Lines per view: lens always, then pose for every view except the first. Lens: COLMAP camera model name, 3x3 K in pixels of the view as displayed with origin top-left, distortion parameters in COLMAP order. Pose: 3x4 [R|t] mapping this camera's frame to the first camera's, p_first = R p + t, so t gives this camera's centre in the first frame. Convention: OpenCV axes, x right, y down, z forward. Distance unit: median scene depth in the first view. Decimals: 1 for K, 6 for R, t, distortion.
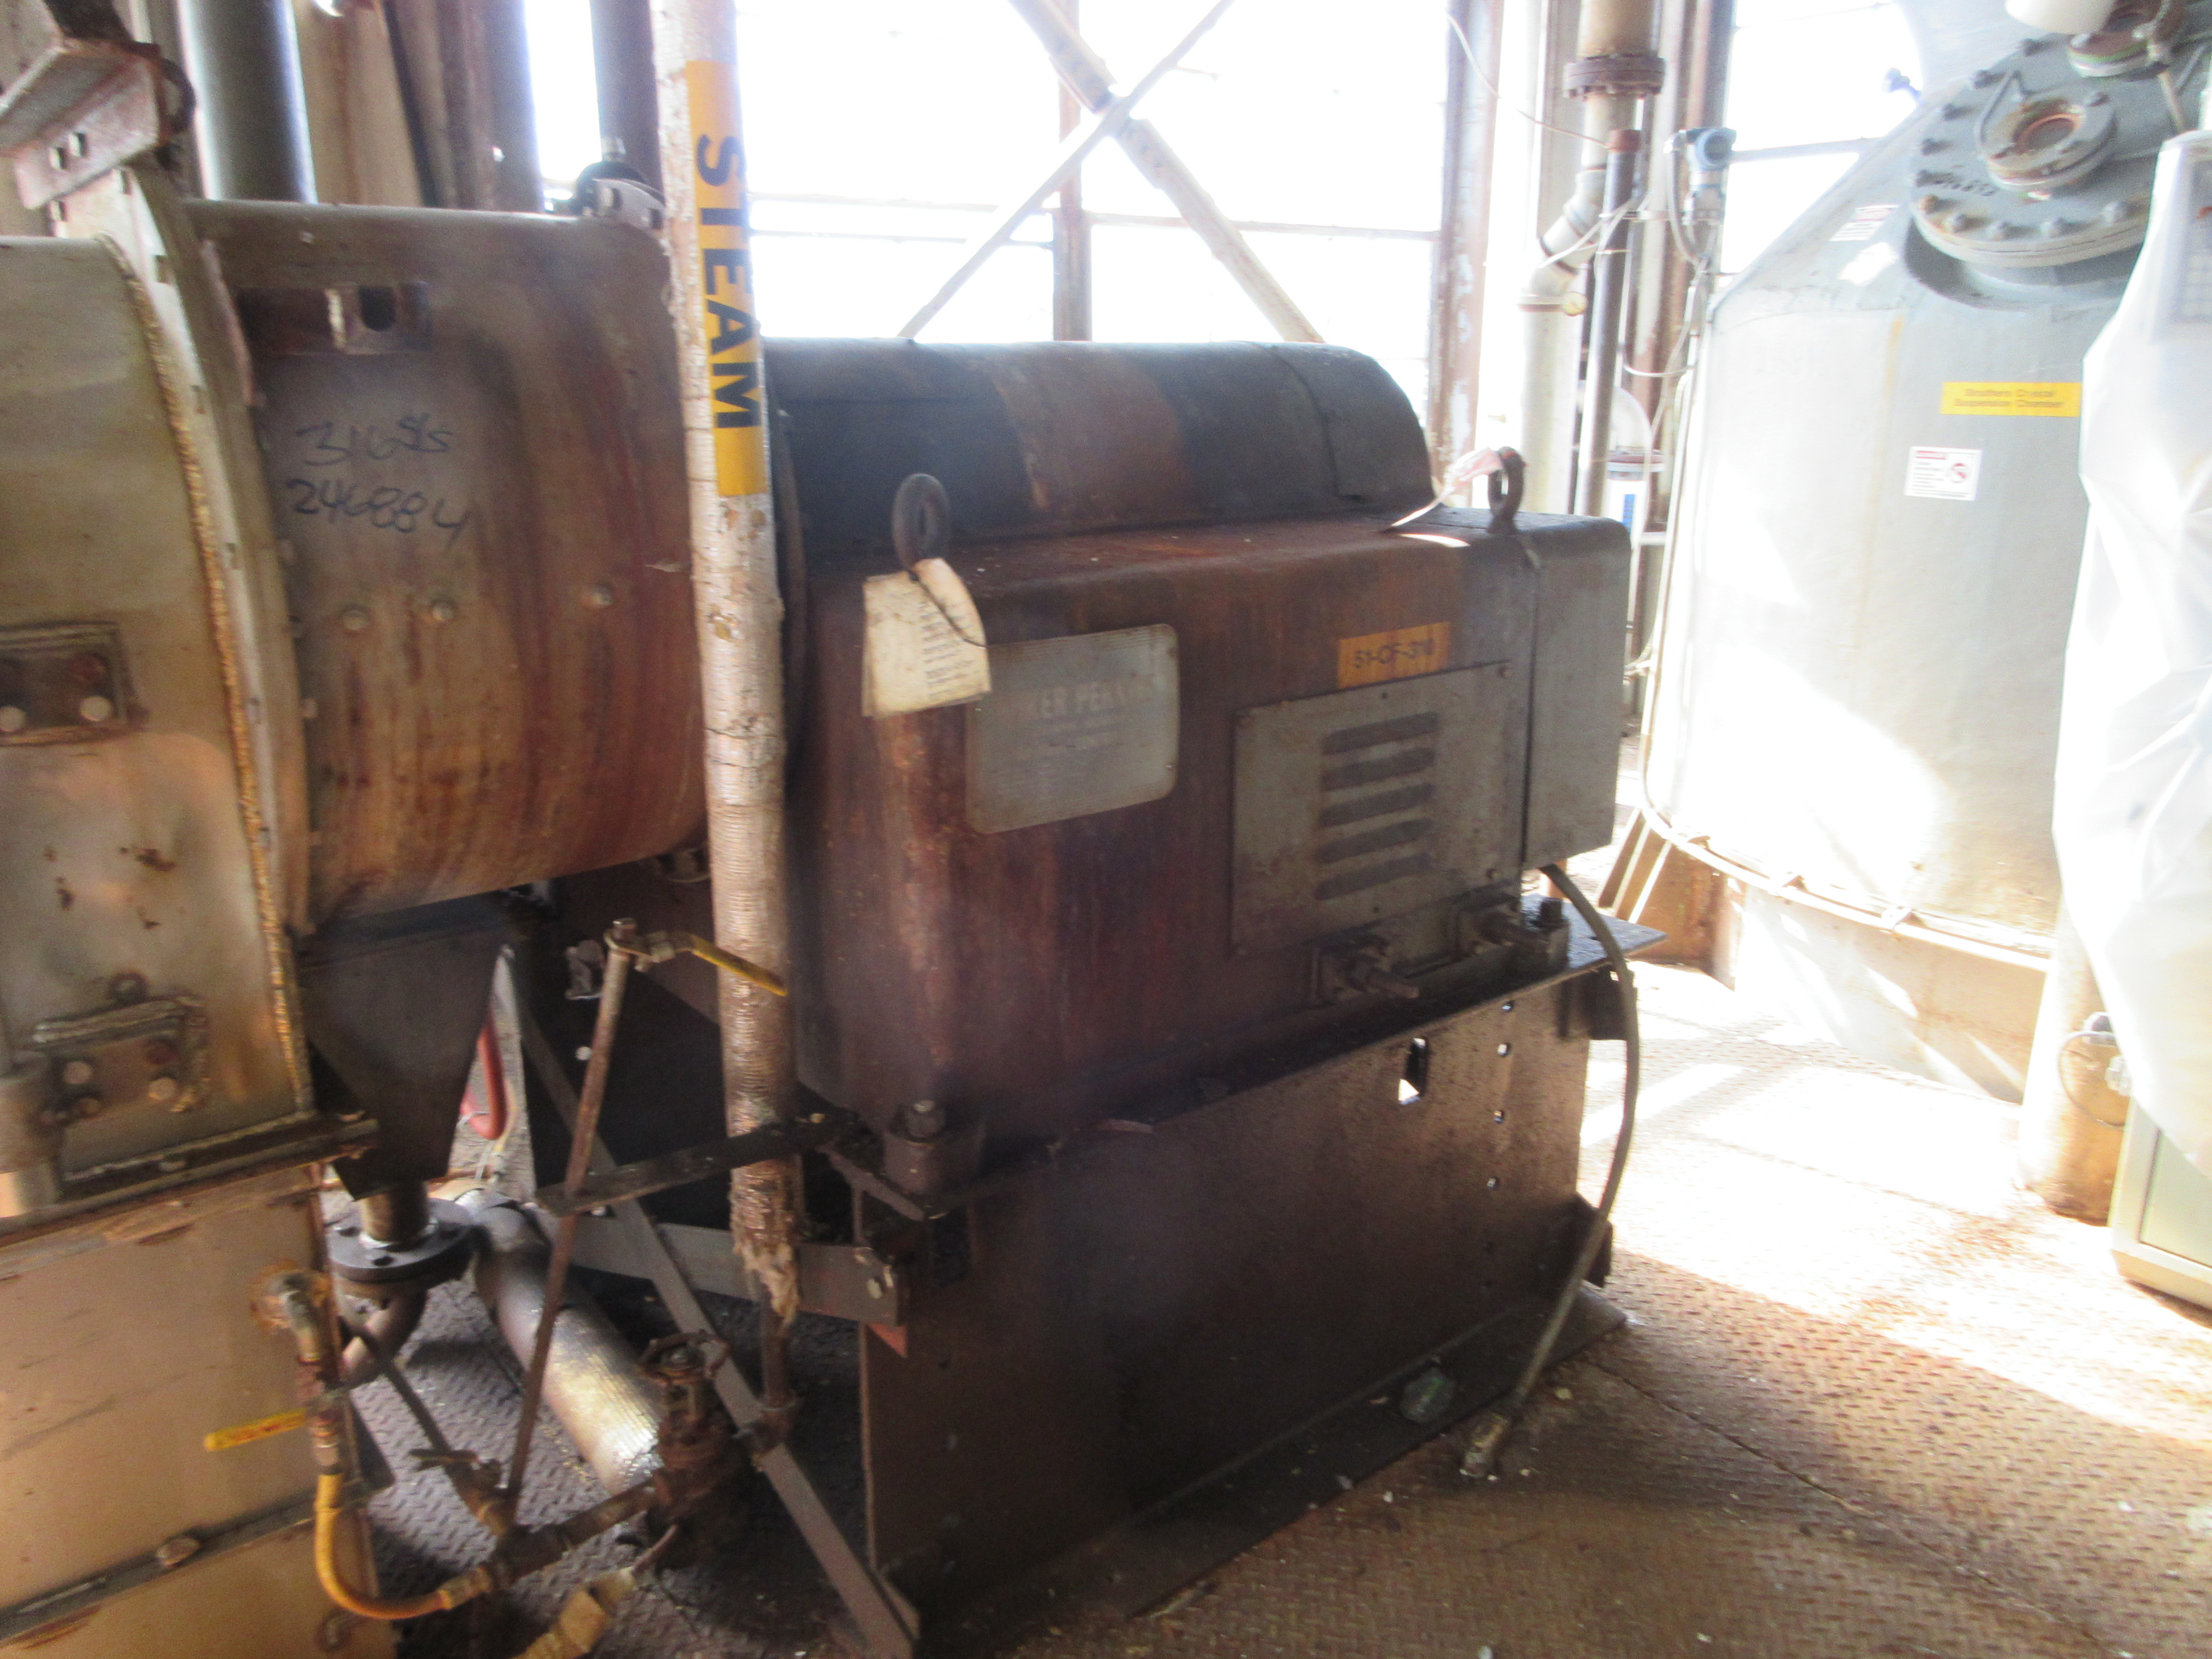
lens RADIAL K [[1652.5, 0, 1106.2], [0, 1652.5, 835.2], [0, 0, 1]] dist [0.005197, 0.008138]
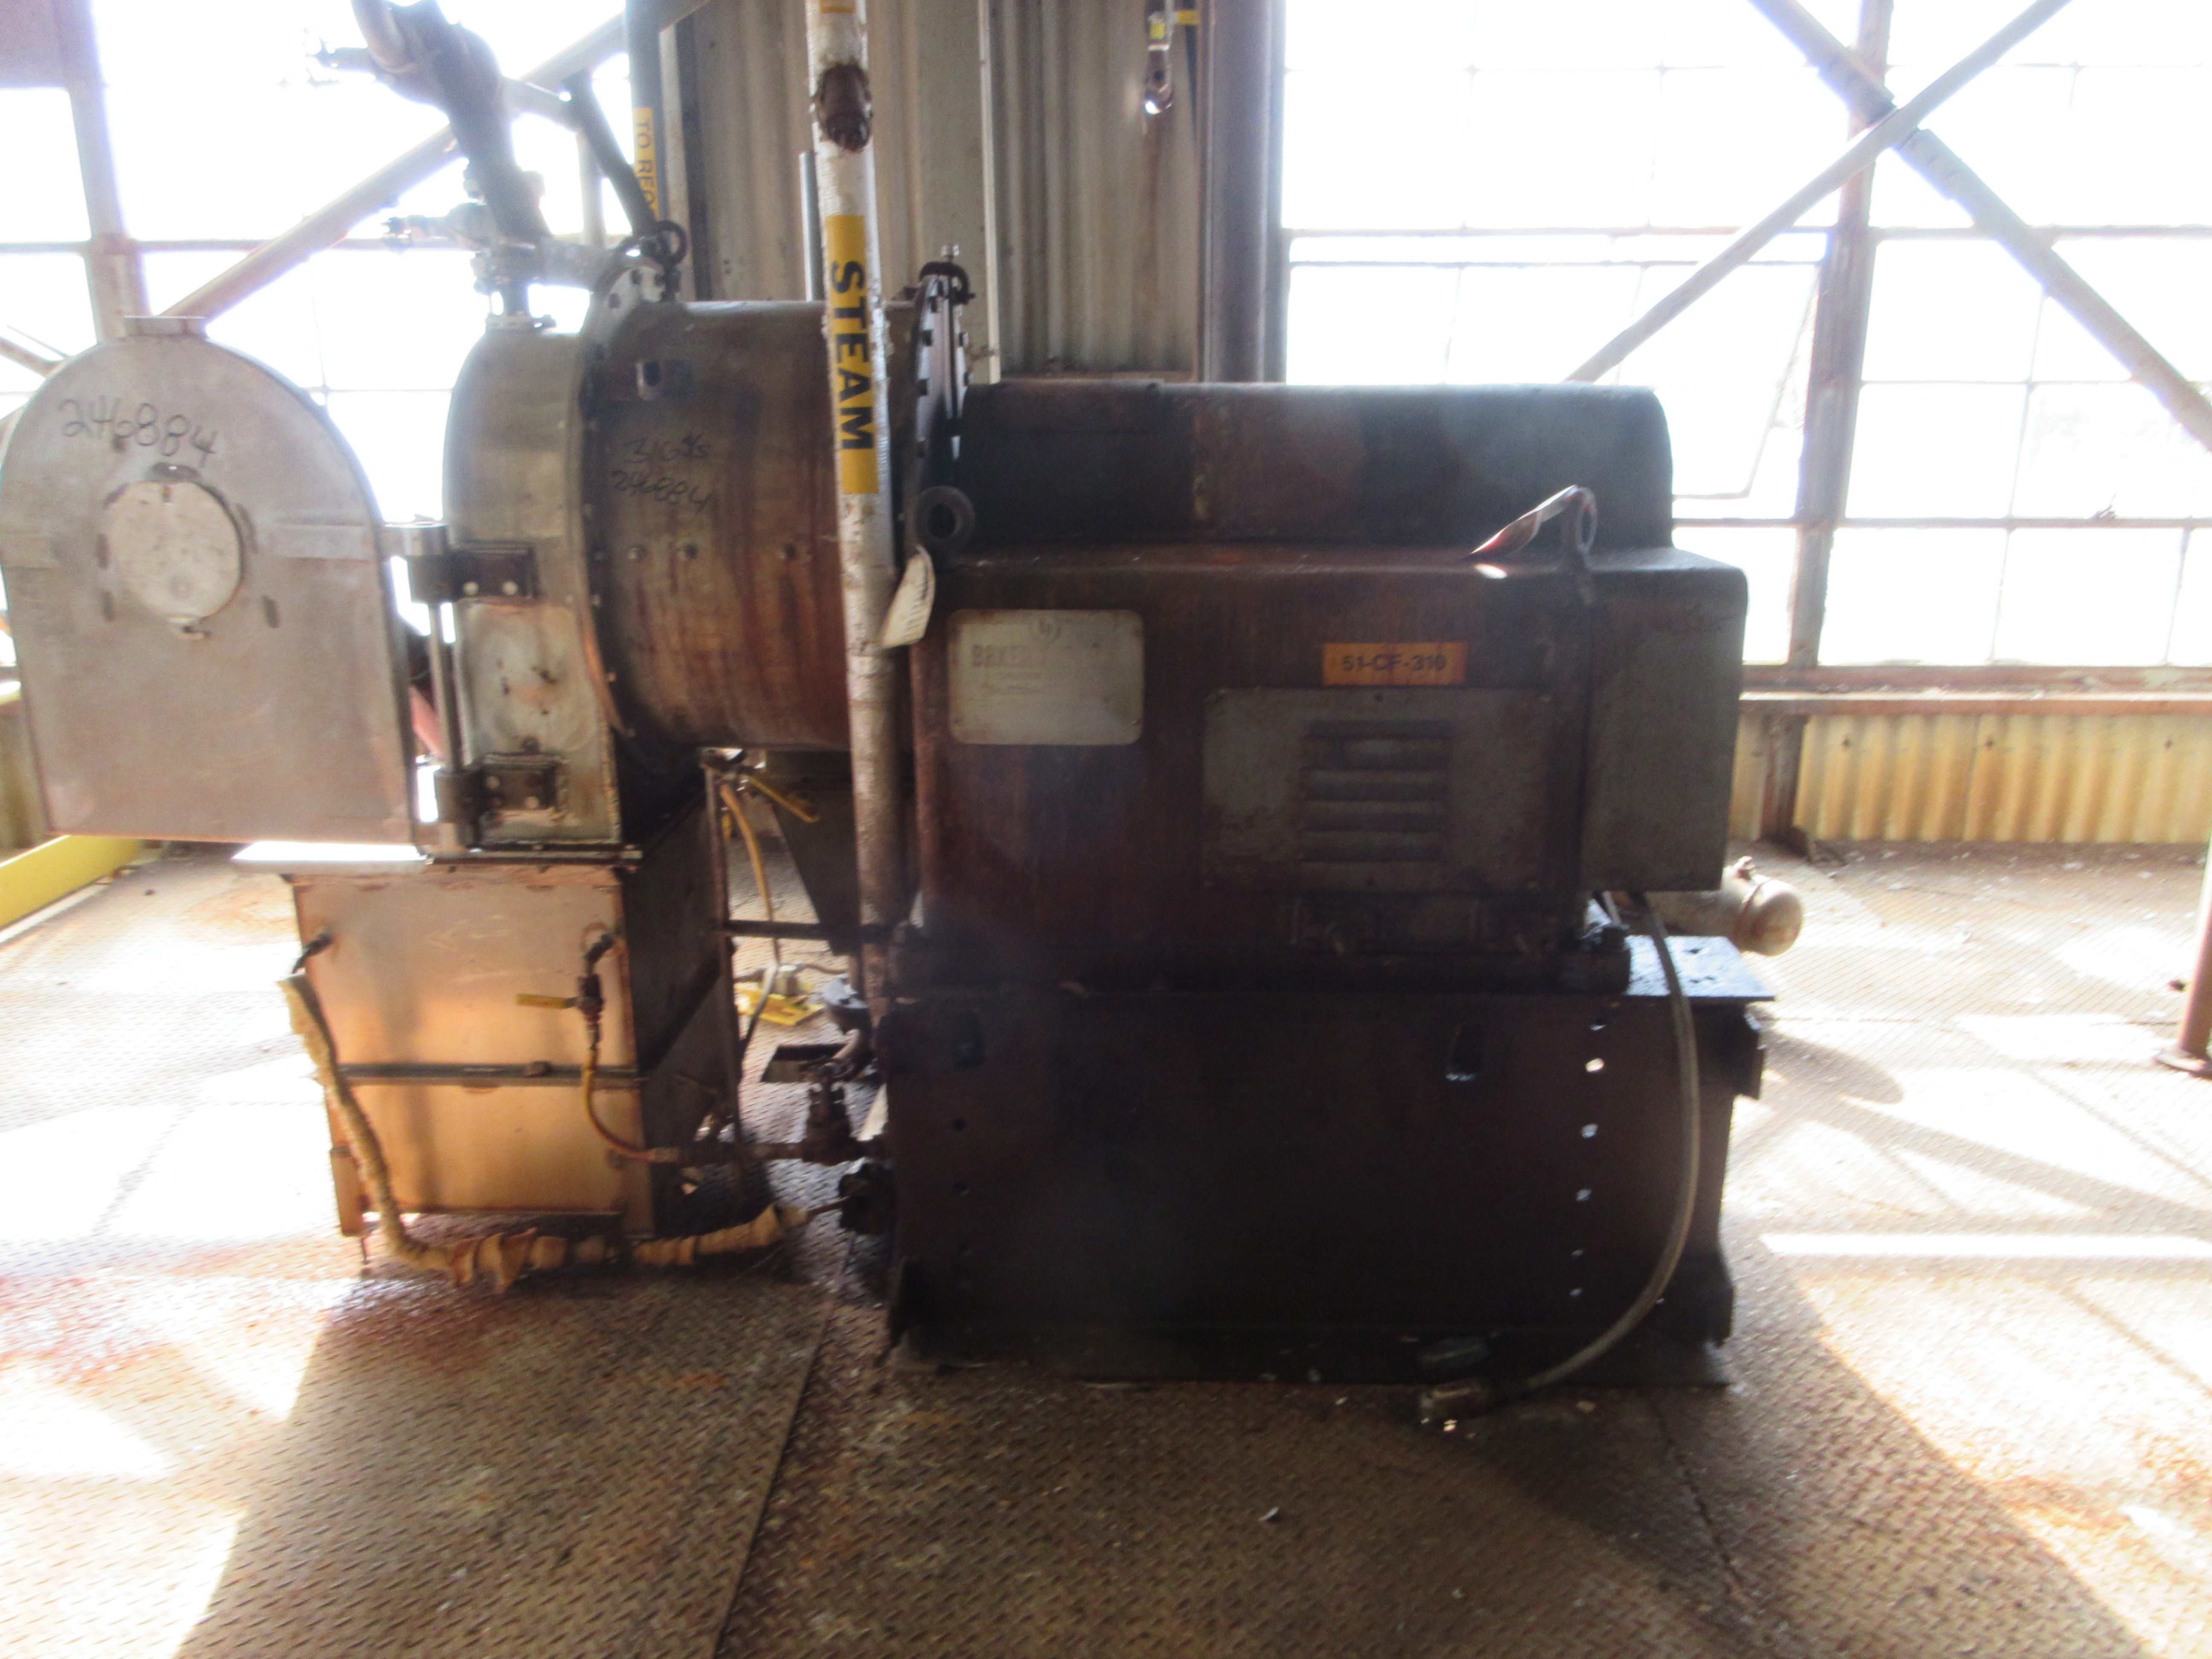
lens RADIAL K [[1652.5, 0, 1107.1], [0, 1652.5, 828.6], [0, 0, 1]] dist [0.005197, 0.008138]
pose [[0.765709, 0.180002, -0.617486, 0.794069], [-0.179991, 0.981651, 0.062961, -0.034981], [0.617489, 0.062932, 0.784058, -0.020778]]
